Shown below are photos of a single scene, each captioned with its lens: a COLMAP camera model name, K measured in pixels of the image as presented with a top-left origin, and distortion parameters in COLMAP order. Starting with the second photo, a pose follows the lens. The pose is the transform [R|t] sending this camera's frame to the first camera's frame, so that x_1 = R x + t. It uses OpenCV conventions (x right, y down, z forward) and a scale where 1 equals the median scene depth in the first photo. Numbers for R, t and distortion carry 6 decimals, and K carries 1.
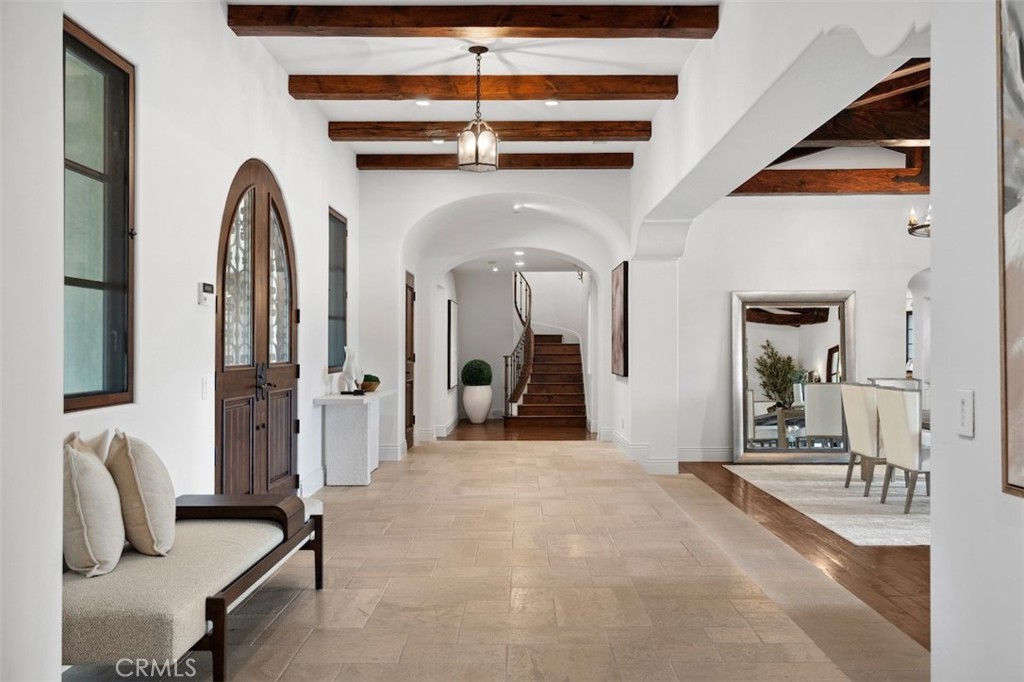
lens RADIAL K [[881.7, 0, 513.5], [0, 881.7, 337.4], [0, 0, 1]] dist [-0.015398, -0.003510]
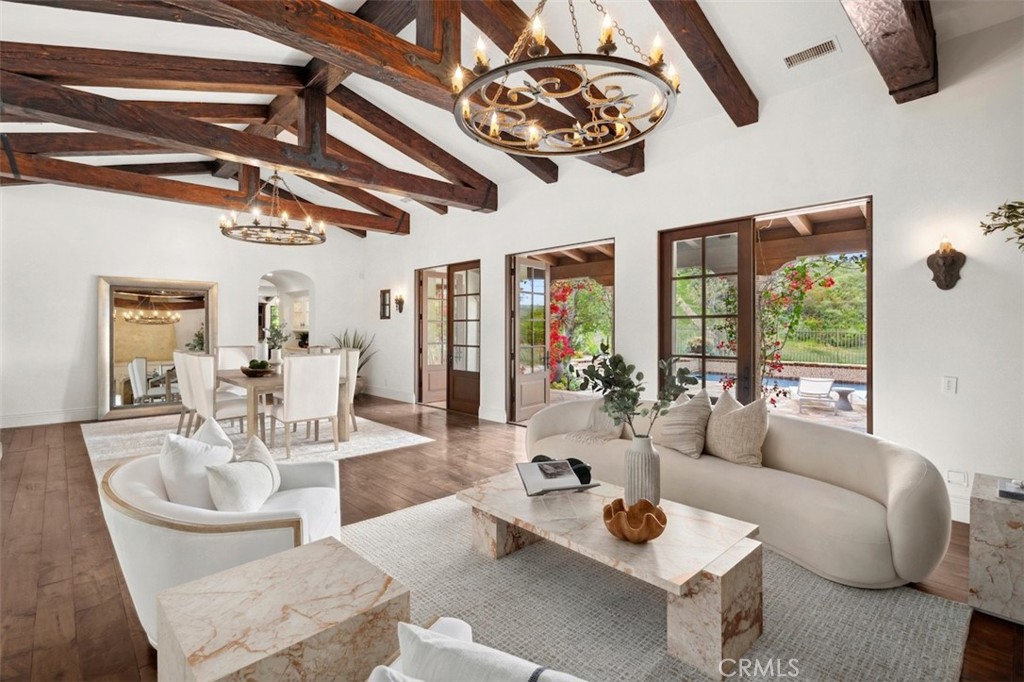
lens RADIAL K [[475.7, 0, 516.0], [0, 475.7, 332.4], [0, 0, 1]] dist [-0.002602, 0.000243]
pose [[0.715841, -0.002806, 0.698257, 0.209629], [-0.010083, 0.999846, 0.014355, 0.009366], [-0.698190, -0.017316, 0.715703, 0.149086]]
